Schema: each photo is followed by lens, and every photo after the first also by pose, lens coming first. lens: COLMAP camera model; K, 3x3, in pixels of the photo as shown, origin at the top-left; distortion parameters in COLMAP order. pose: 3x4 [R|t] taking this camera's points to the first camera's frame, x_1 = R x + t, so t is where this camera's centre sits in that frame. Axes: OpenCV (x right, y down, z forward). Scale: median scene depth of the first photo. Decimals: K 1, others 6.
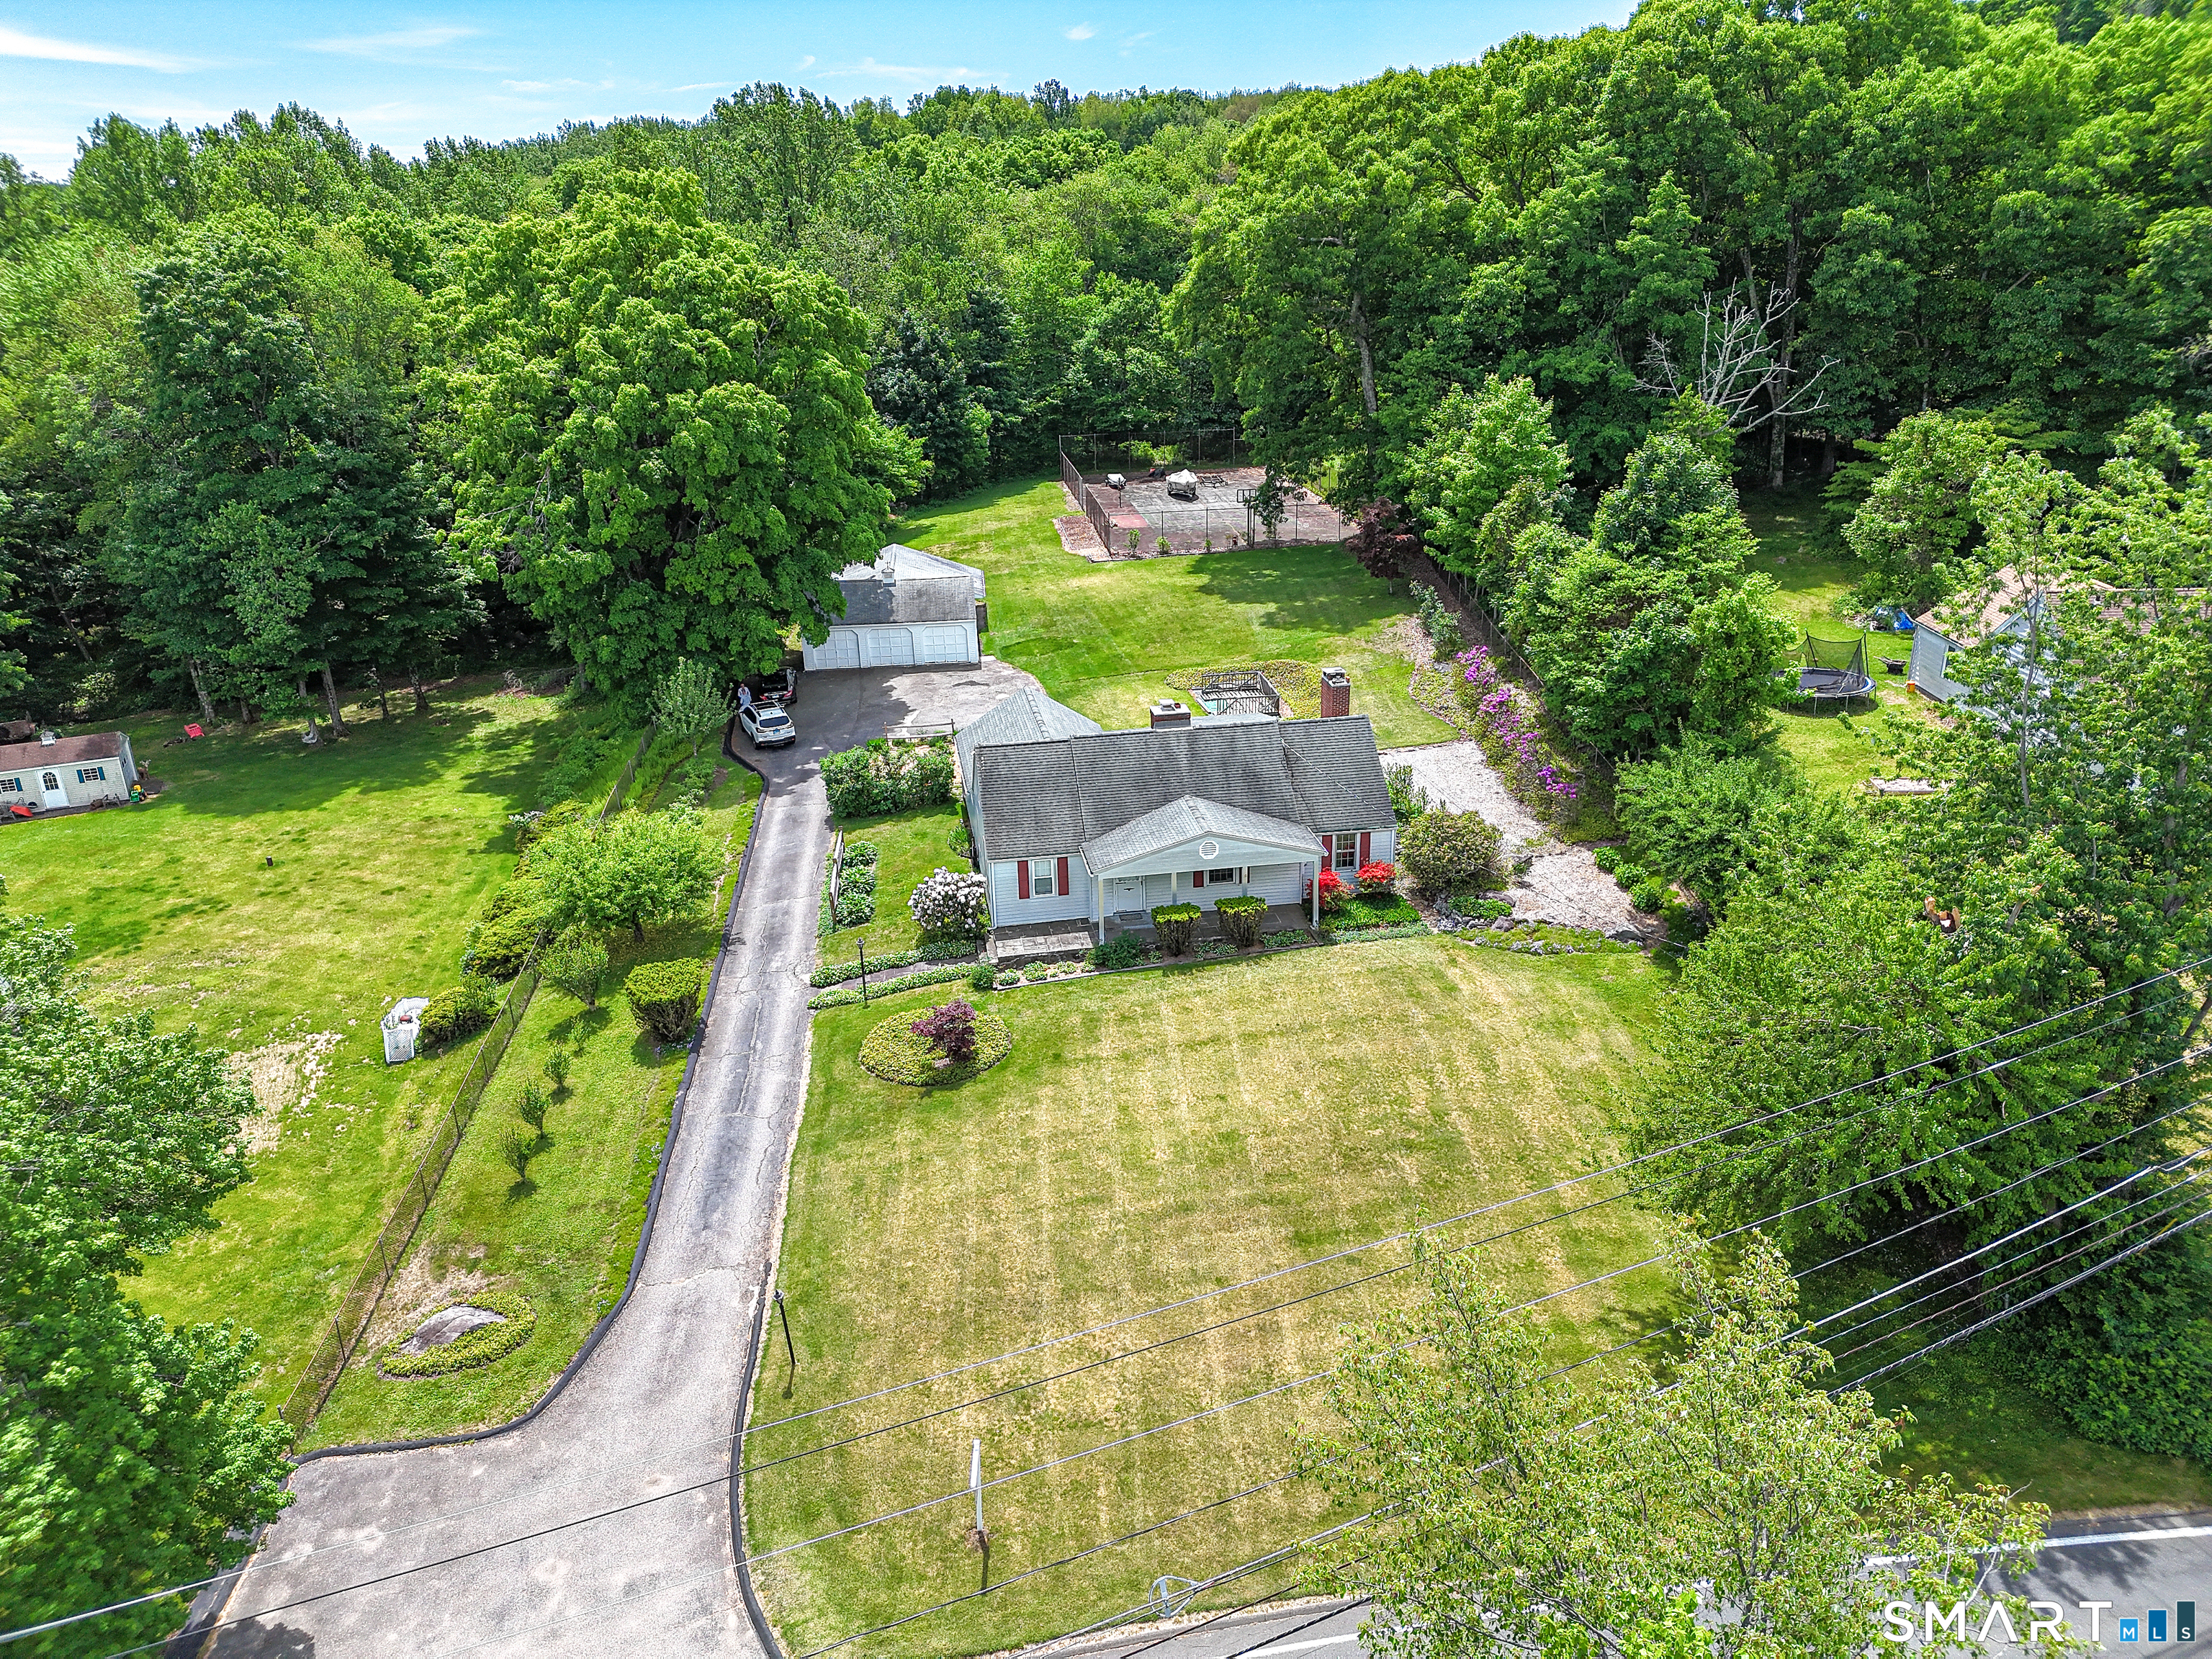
lens RADIAL K [[1537.3, 0, 1099.2], [0, 1537.3, 837.8], [0, 0, 1]] dist [0.046130, -0.040524]
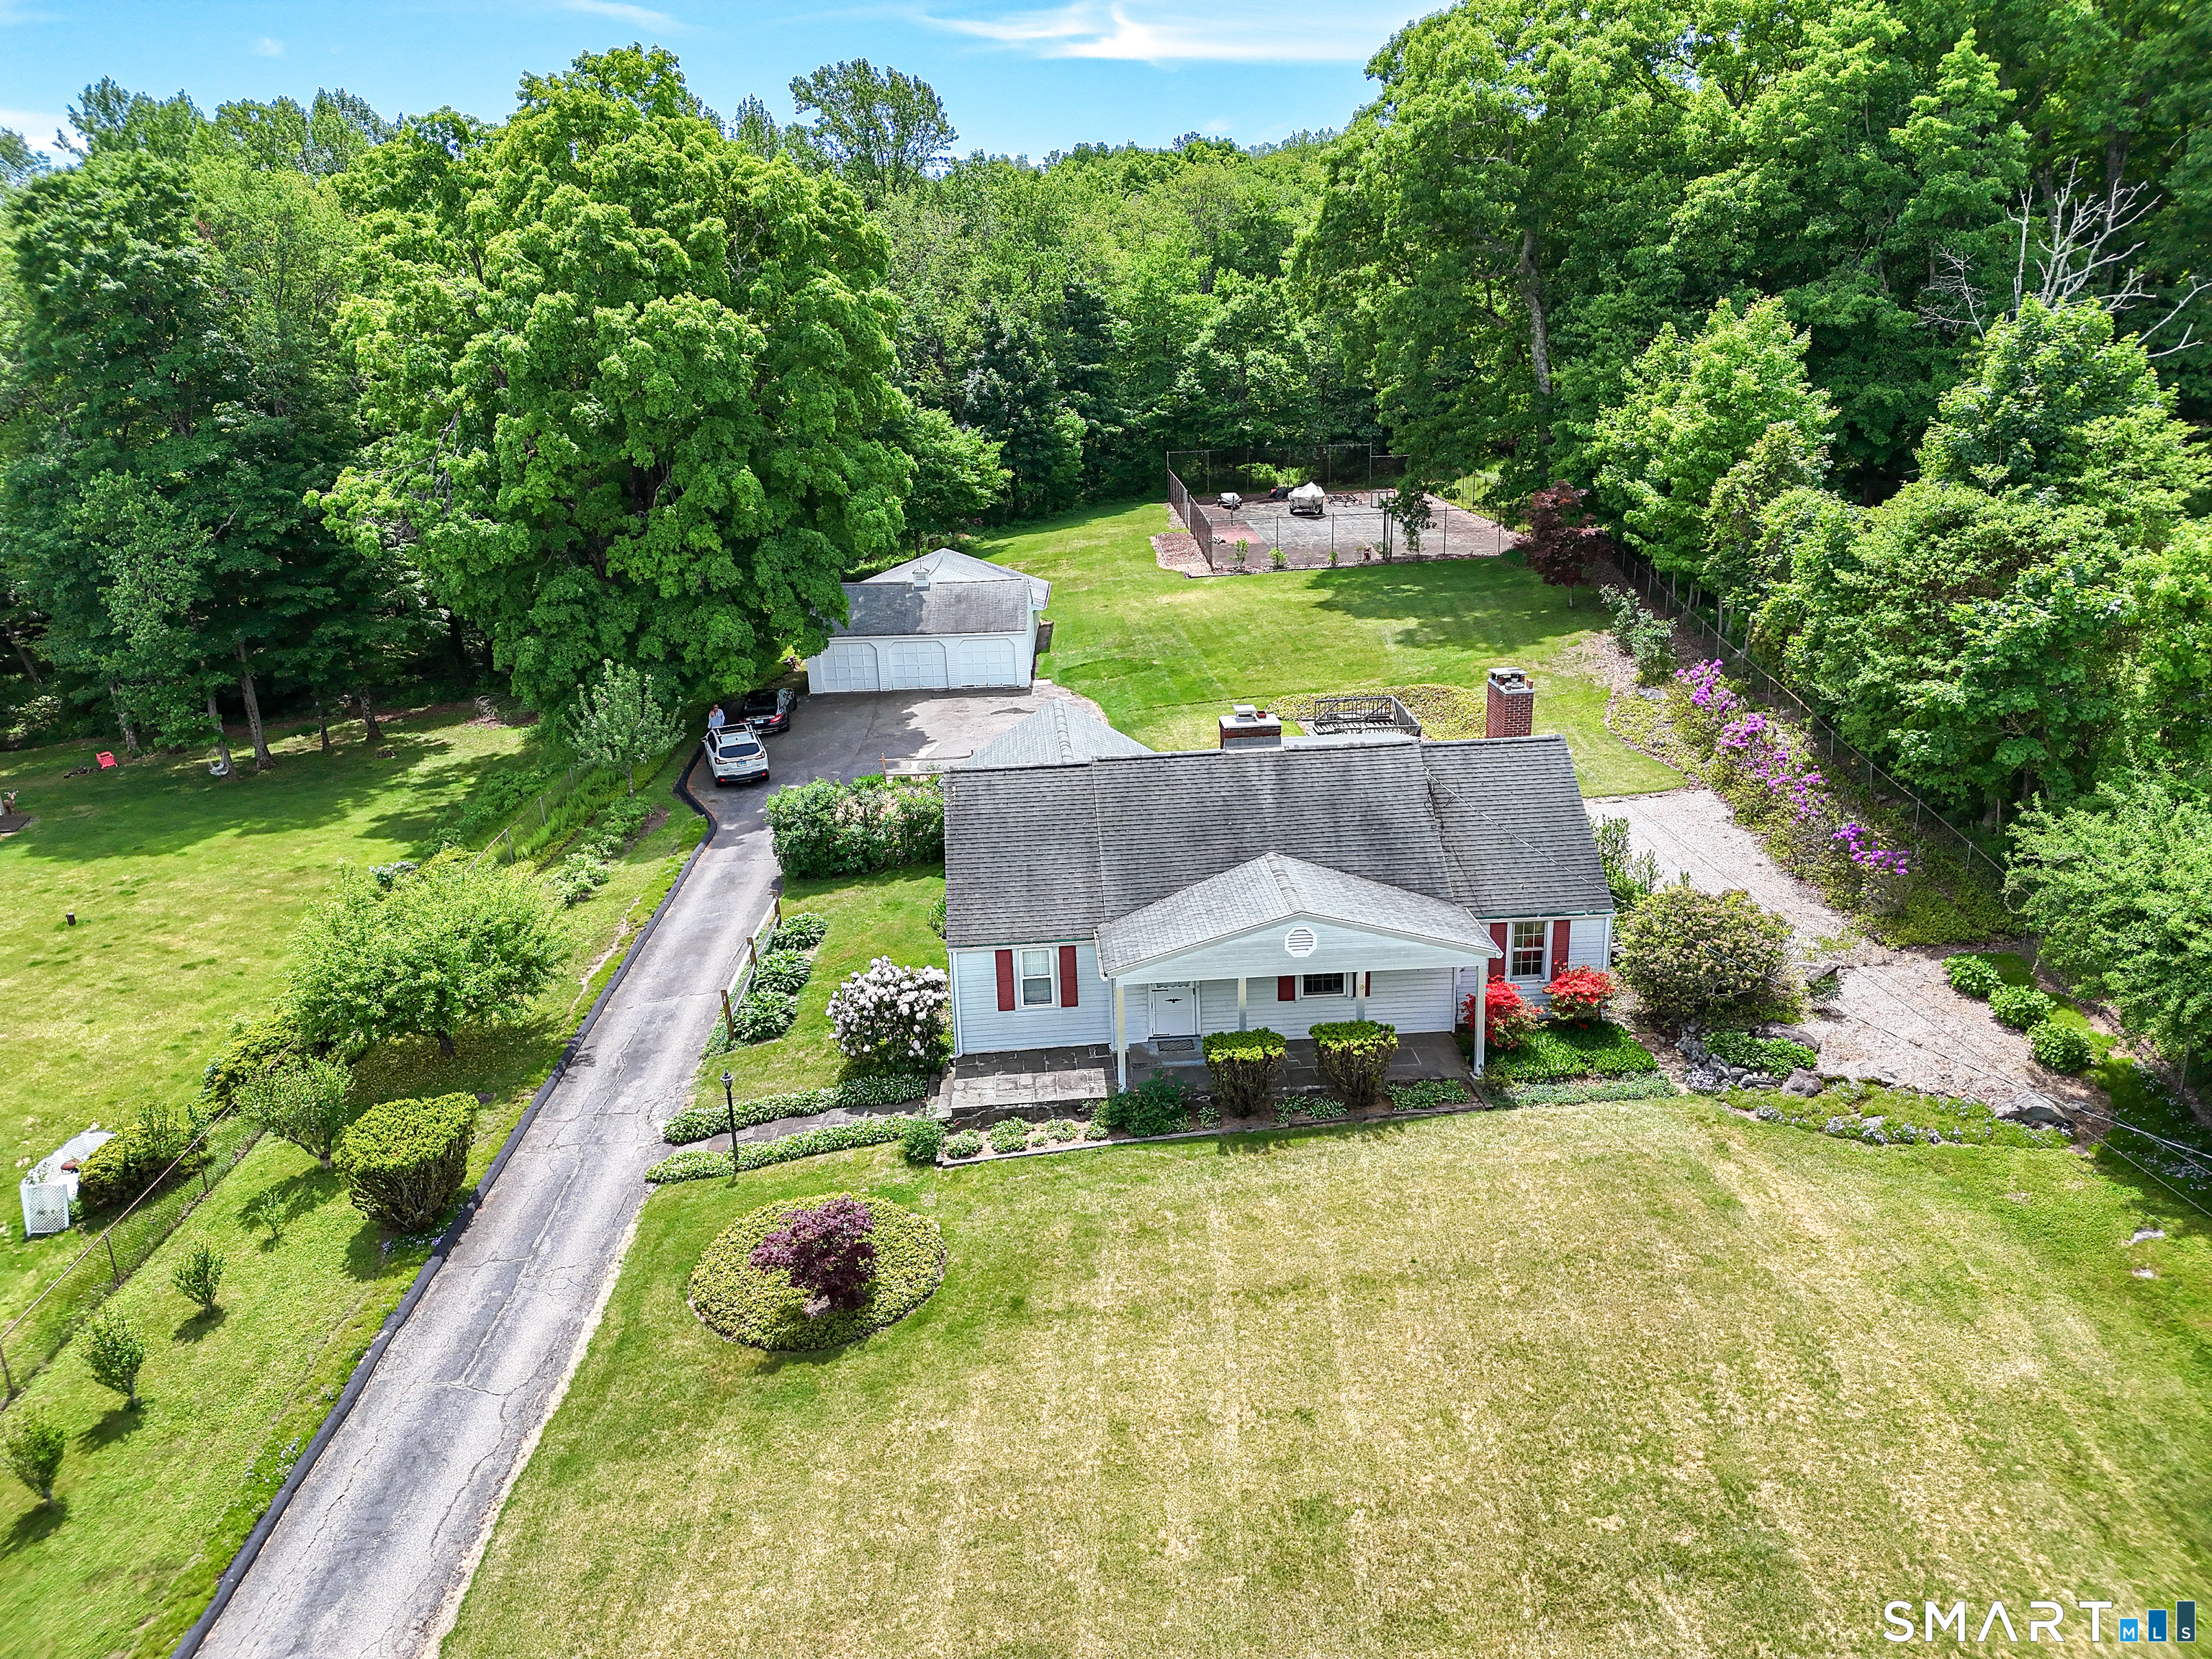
lens RADIAL K [[1537.3, 0, 1102.1], [0, 1537.3, 834.8], [0, 0, 1]] dist [0.046130, -0.040524]
pose [[0.996146, 0.021614, -0.085010, 0.031639], [-0.025876, 0.998446, -0.049351, -0.001856], [0.083811, 0.051360, 0.995157, 0.278791]]
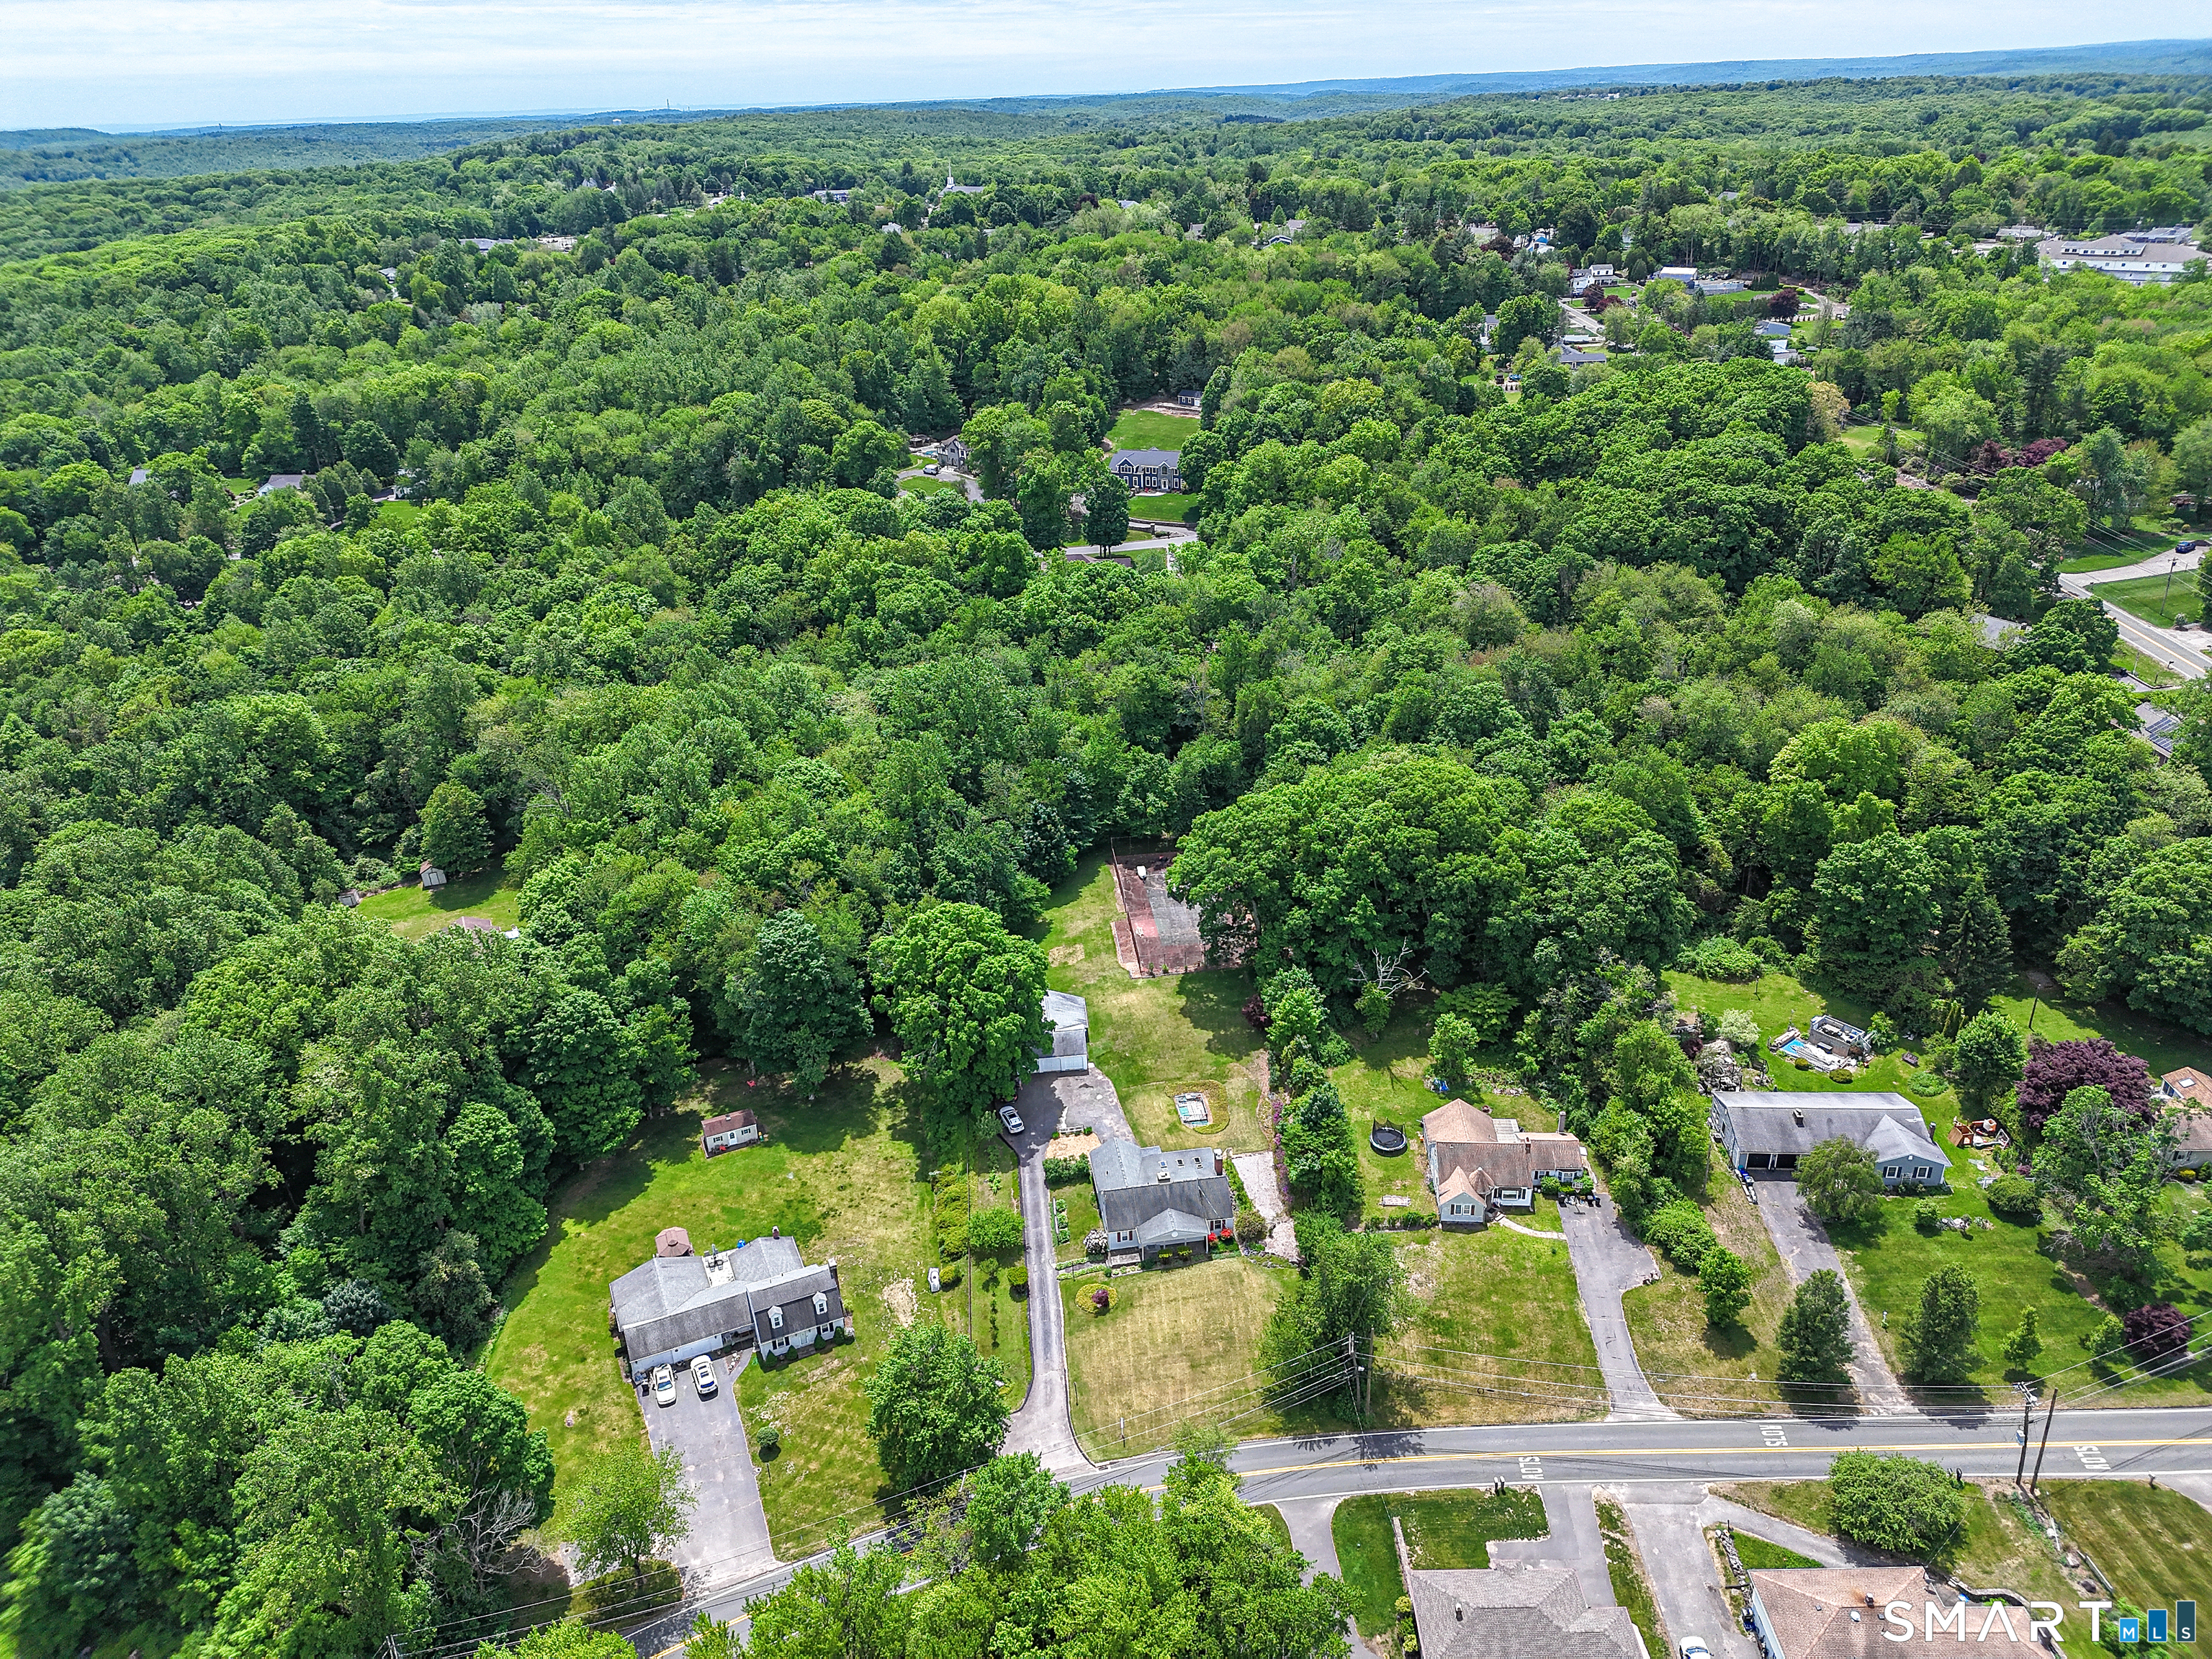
lens RADIAL K [[1537.3, 0, 1097.2], [0, 1537.3, 822.3], [0, 0, 1]] dist [0.046130, -0.040524]
pose [[0.999910, -0.004087, -0.012797, -0.037506], [0.005151, 0.996430, 0.084268, -0.852793], [0.012407, -0.084327, 0.996361, -1.668946]]
